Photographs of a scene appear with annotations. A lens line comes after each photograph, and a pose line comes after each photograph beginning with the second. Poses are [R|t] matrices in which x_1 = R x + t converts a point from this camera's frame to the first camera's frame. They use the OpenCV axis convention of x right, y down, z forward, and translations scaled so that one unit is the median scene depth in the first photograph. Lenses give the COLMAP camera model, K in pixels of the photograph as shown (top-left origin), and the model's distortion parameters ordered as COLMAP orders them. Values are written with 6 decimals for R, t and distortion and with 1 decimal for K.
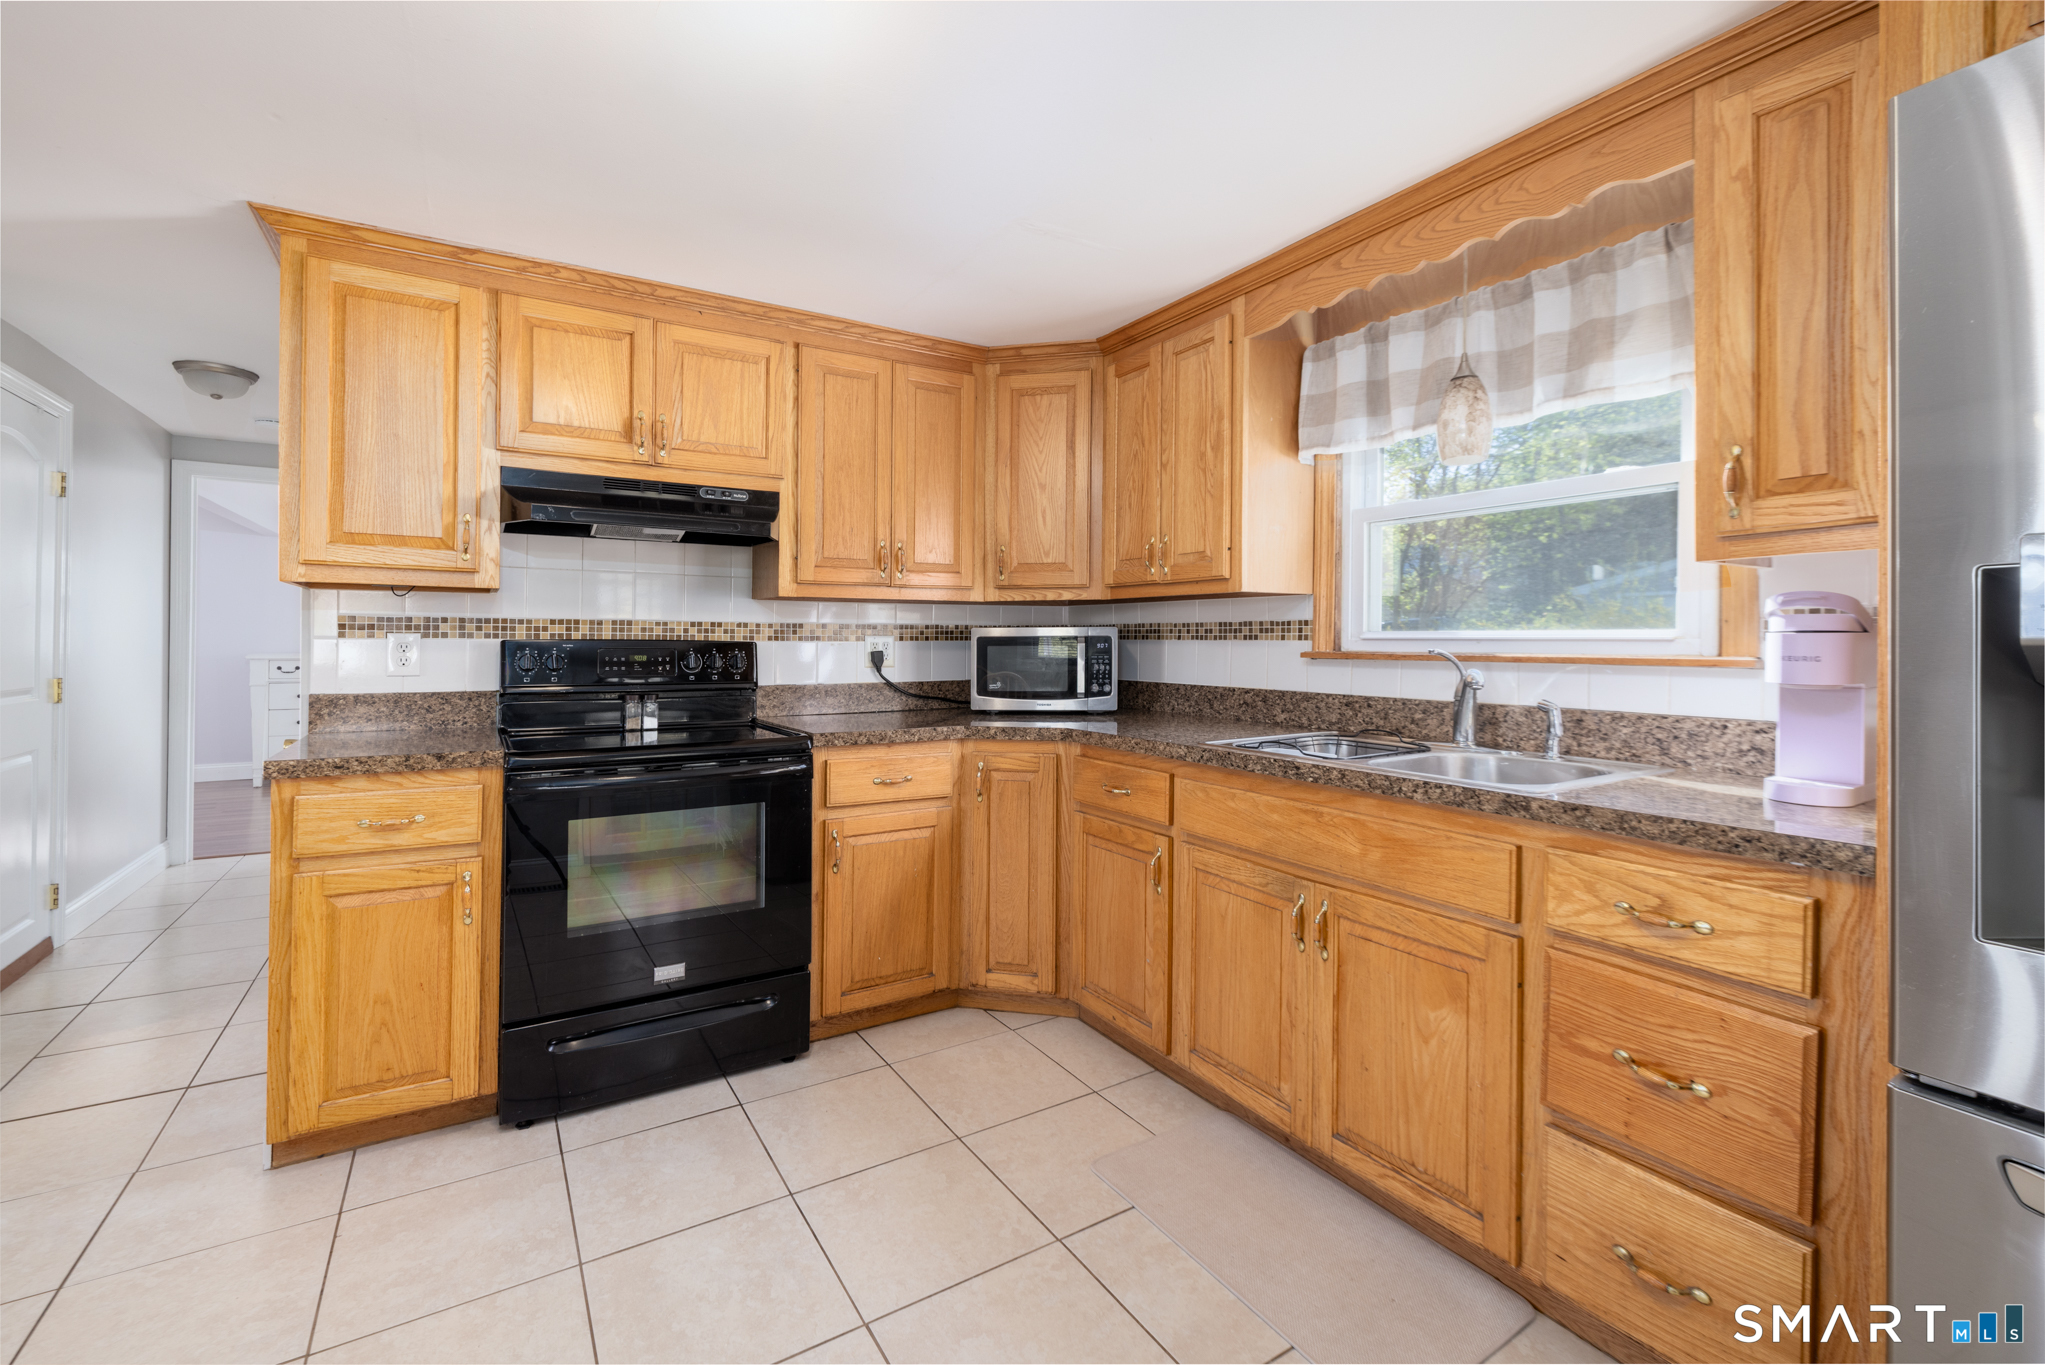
lens RADIAL K [[866.6, 0, 1022.9], [0, 866.6, 643.9], [0, 0, 1]] dist [-0.006760, -0.000157]
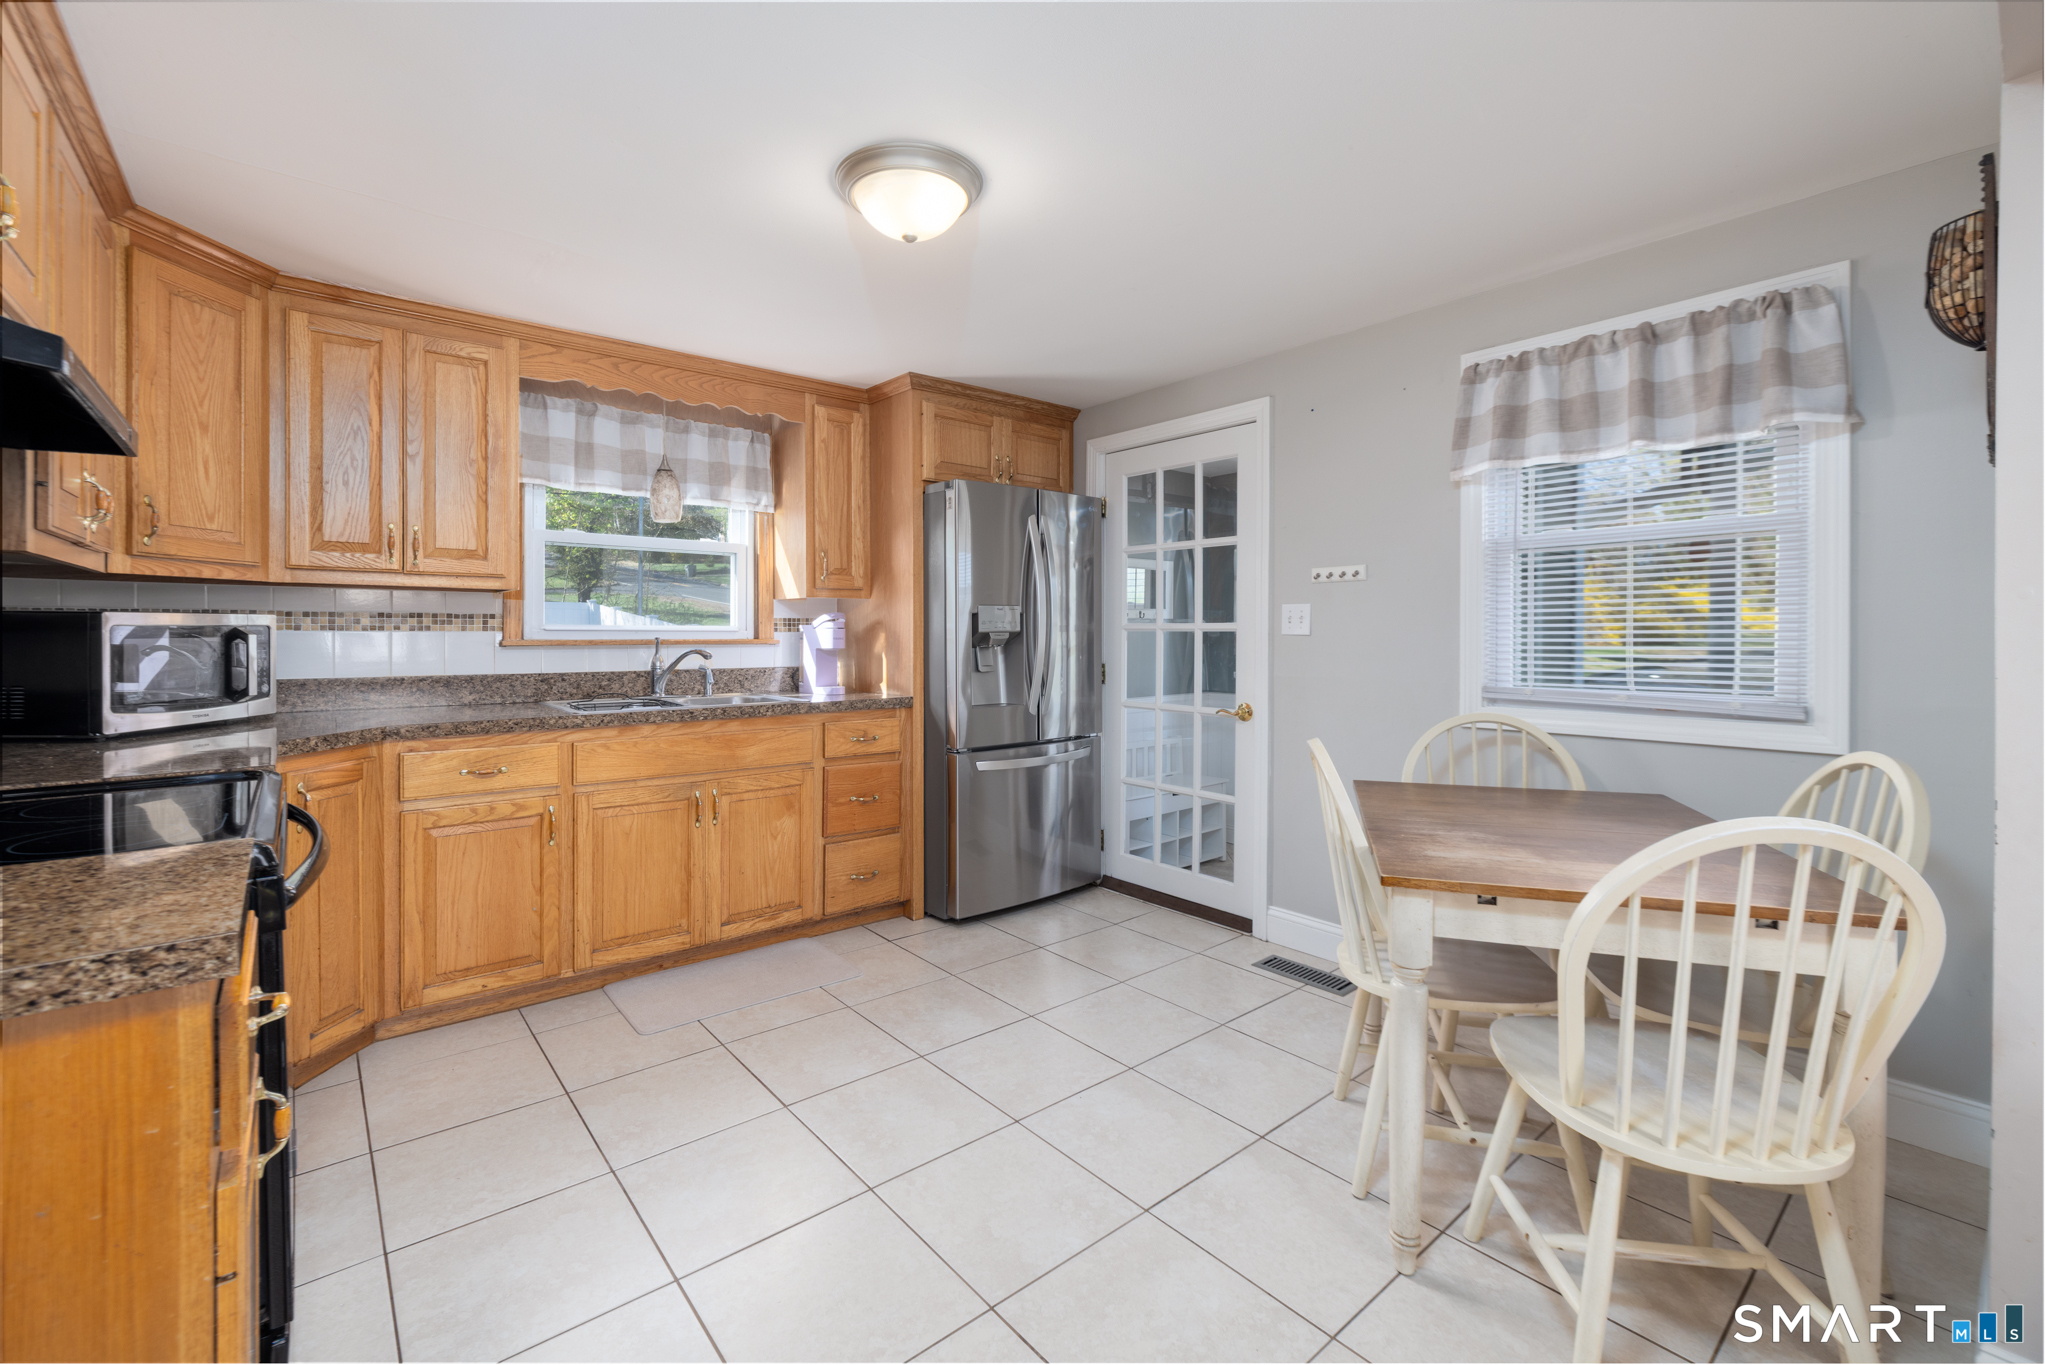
lens RADIAL K [[865.5, 0, 963.1], [0, 865.5, 642.5], [0, 0, 1]] dist [0.010666, -0.000757]
pose [[-0.104089, -0.013851, 0.994472, -0.978574], [-0.000227, 0.999903, 0.013903, -0.005240], [-0.994568, 0.001221, -0.104082, 0.506559]]
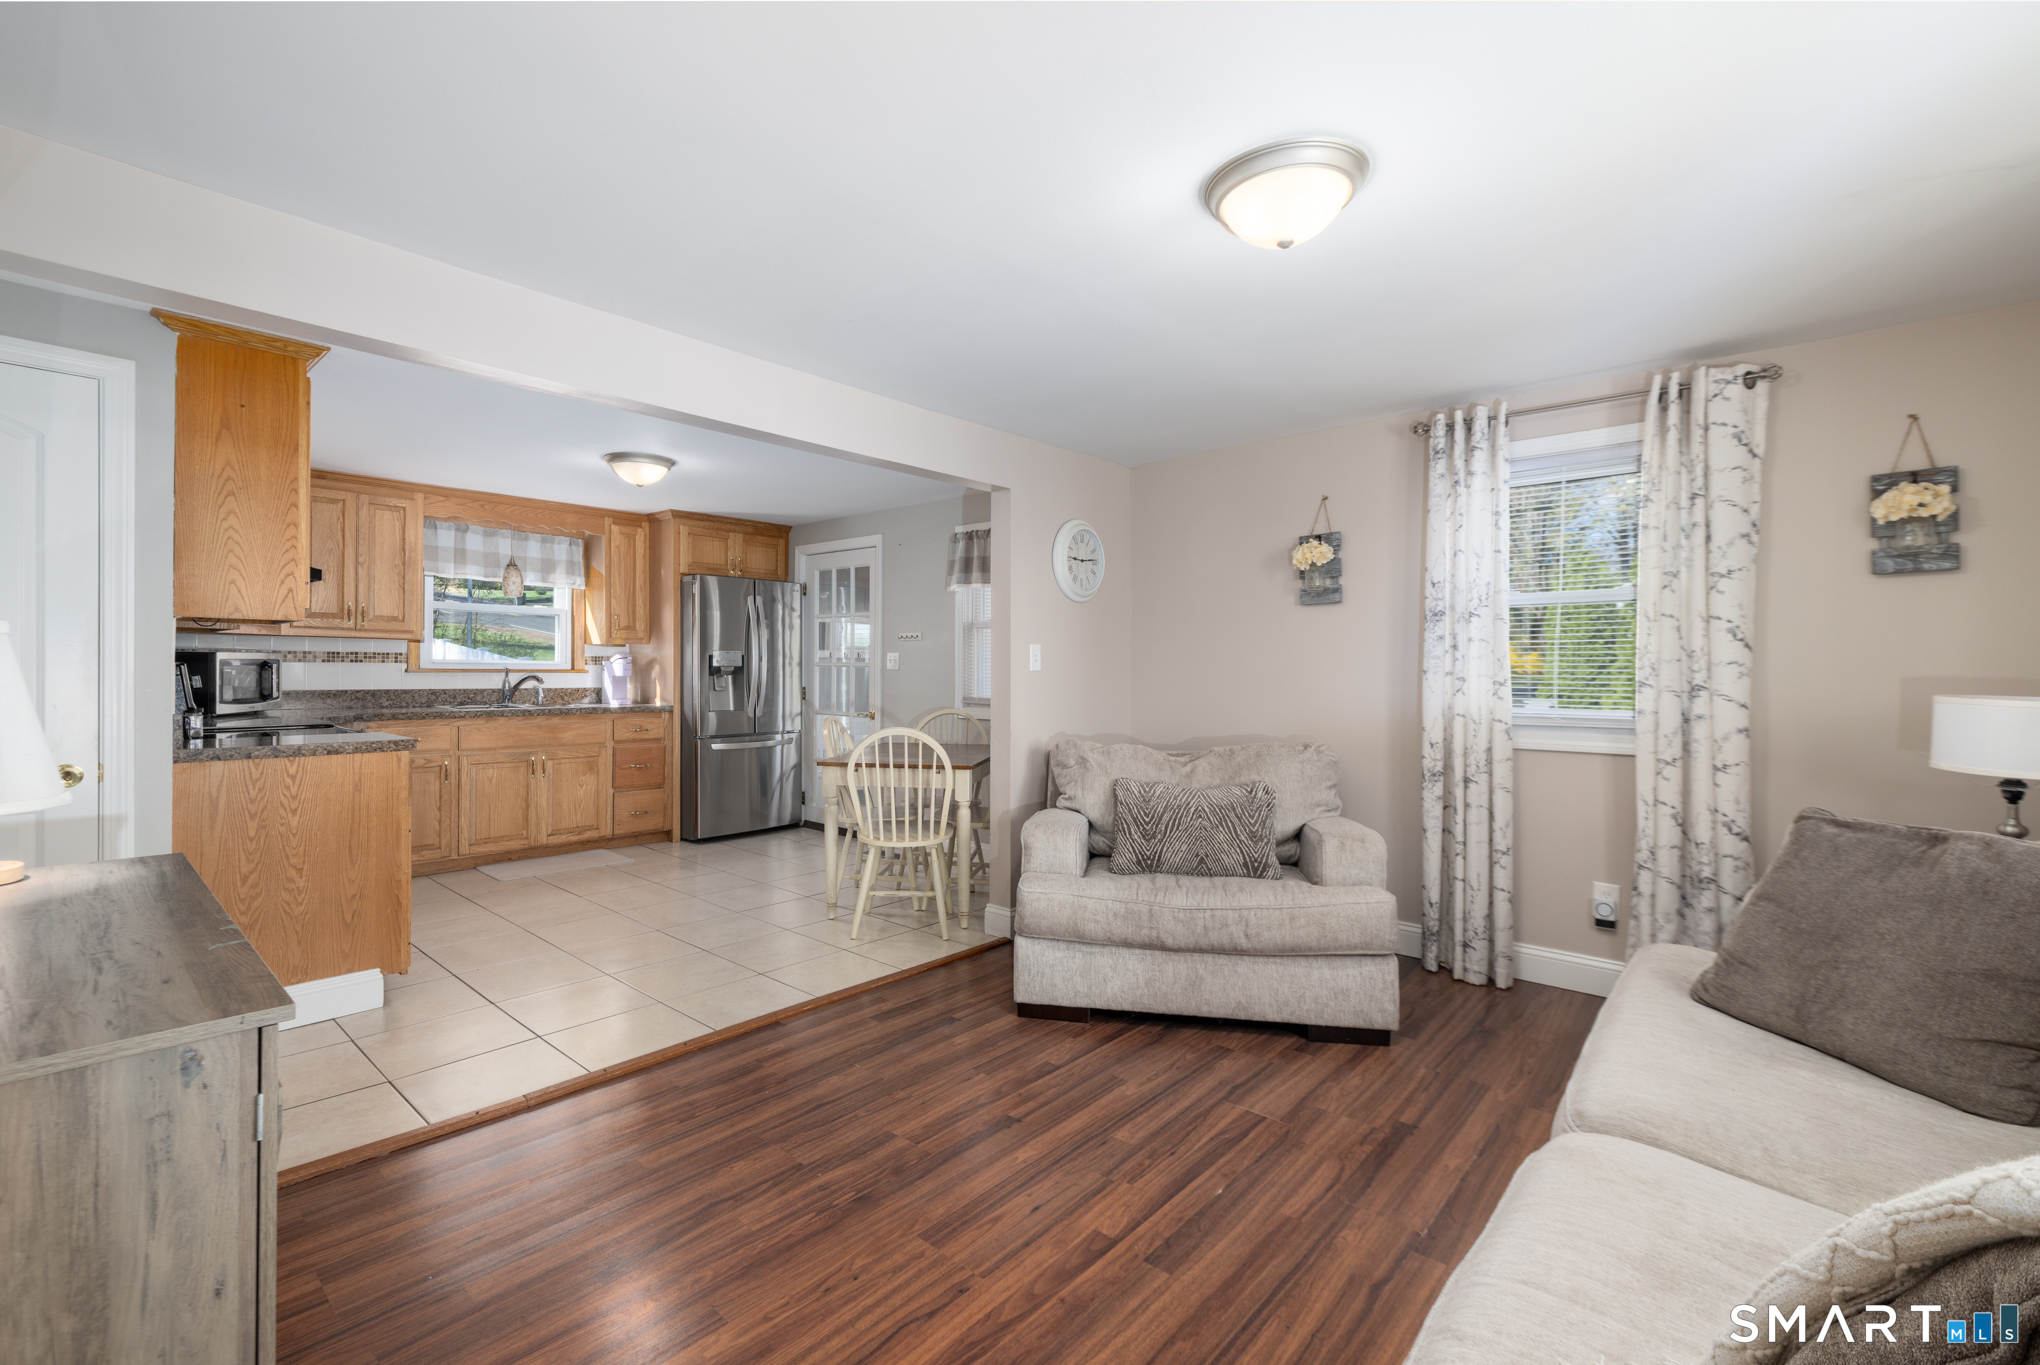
lens RADIAL K [[880.6, 0, 970.8], [0, 880.6, 678.2], [0, 0, 1]] dist [-0.000003, -0.000158]
pose [[-0.271943, -0.017585, 0.962153, -2.049280], [-0.009625, 0.999833, 0.015554, -0.014036], [-0.962265, -0.005031, -0.272067, 0.315665]]
